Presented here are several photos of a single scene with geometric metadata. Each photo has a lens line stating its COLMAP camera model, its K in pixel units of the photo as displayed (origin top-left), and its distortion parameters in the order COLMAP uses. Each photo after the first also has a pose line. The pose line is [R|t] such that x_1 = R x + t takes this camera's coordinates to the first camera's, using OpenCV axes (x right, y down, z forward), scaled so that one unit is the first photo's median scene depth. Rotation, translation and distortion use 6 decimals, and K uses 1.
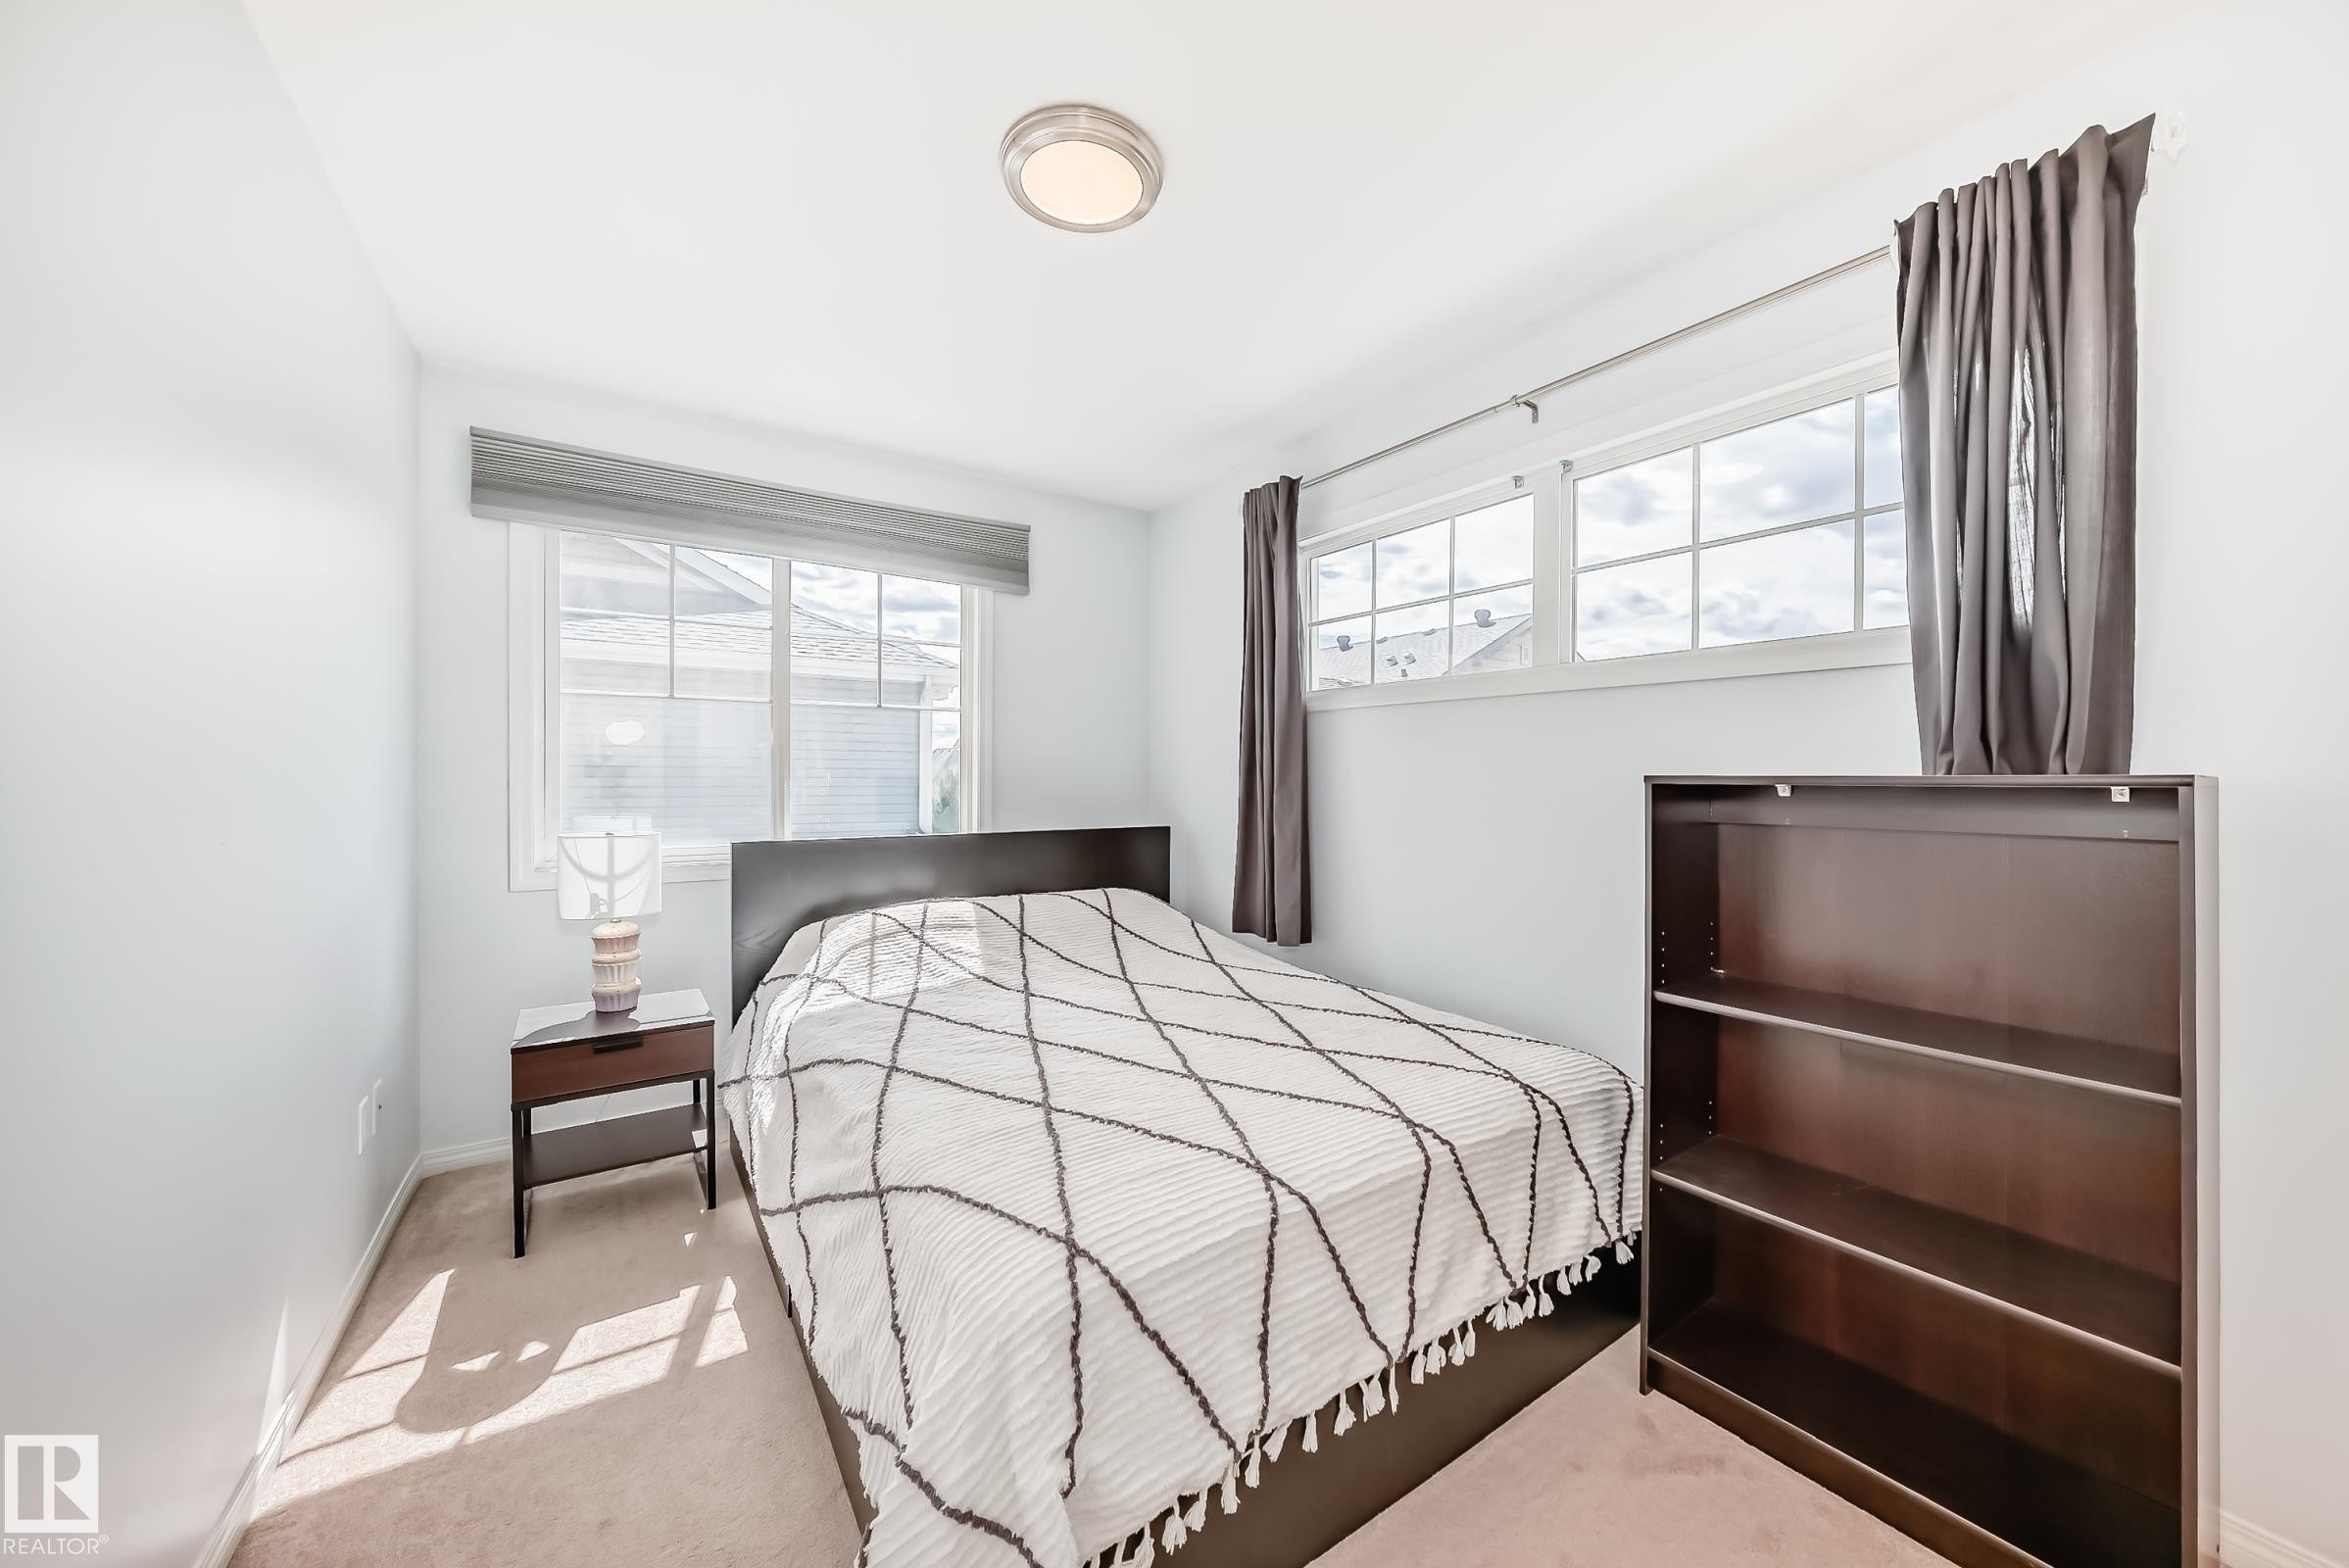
lens RADIAL K [[833.8, 0, 1180.1], [0, 833.8, 790.2], [0, 0, 1]] dist [-0.024268, 0.007226]
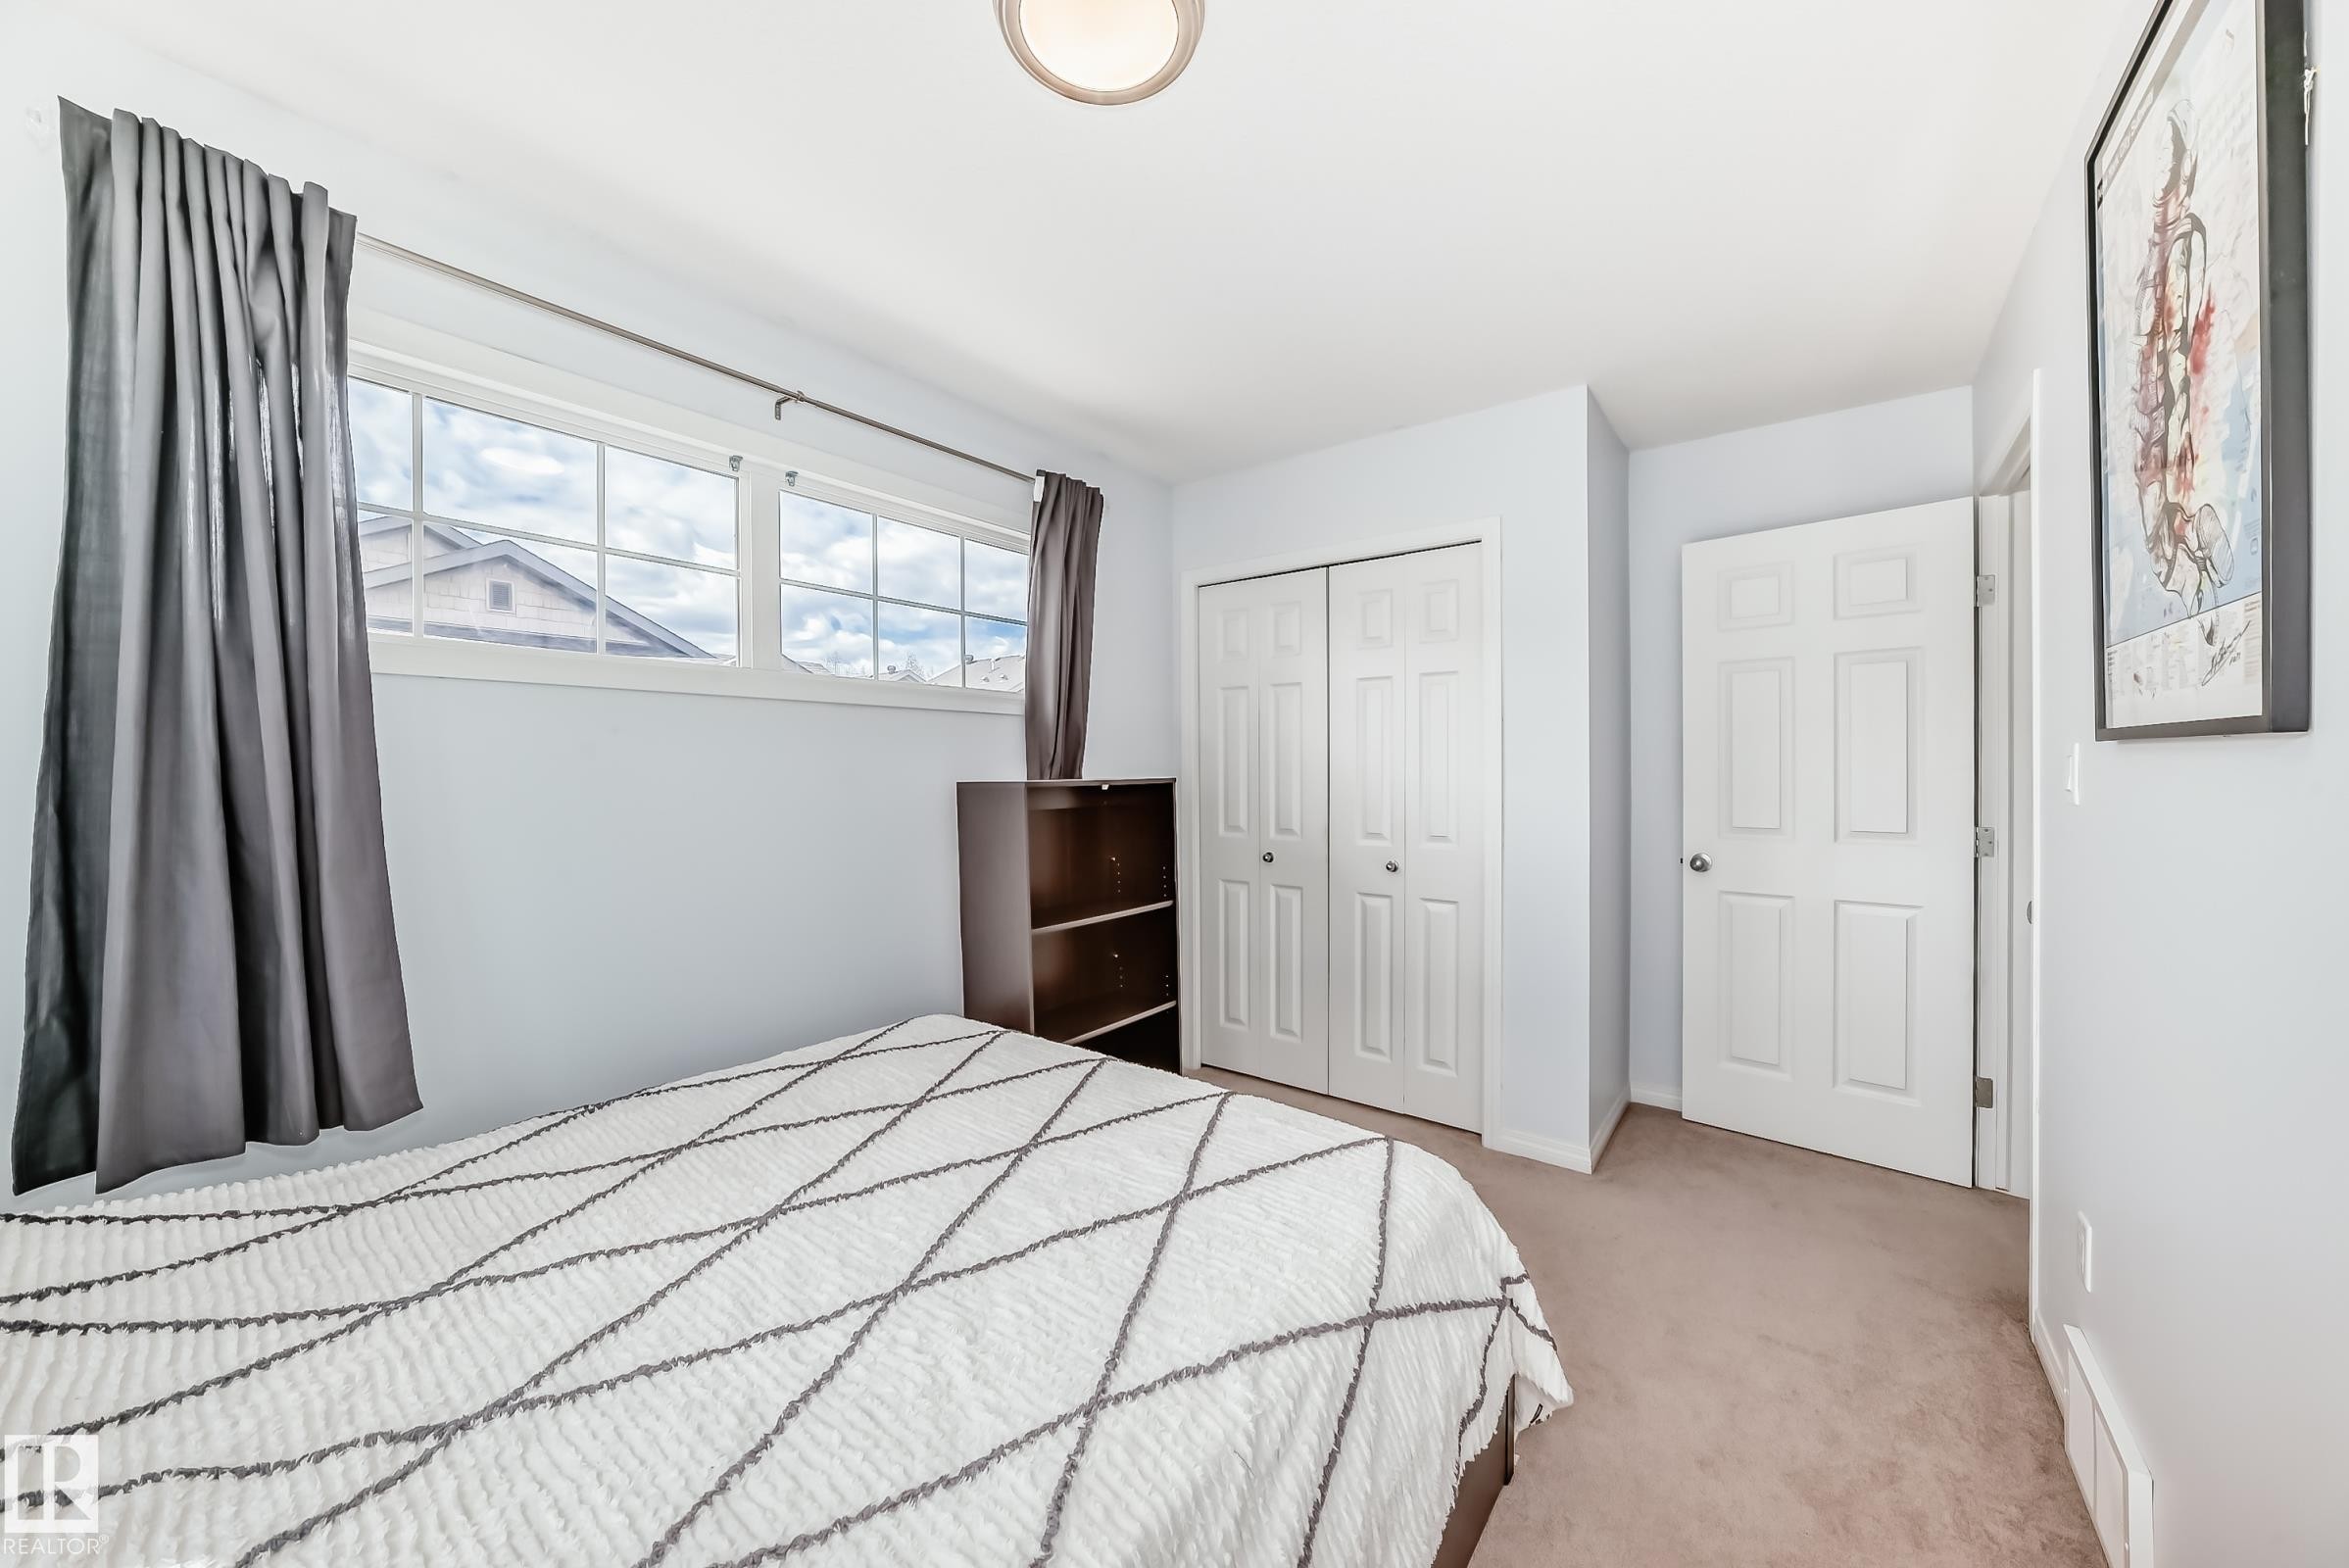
lens RADIAL K [[833.8, 0, 1180.1], [0, 833.8, 790.2], [0, 0, 1]] dist [-0.024268, 0.007226]
pose [[-0.316144, -0.012436, 0.948630, -0.843989], [0.030455, 0.999266, 0.023249, -0.024712], [-0.948222, 0.036240, -0.315533, 1.153607]]
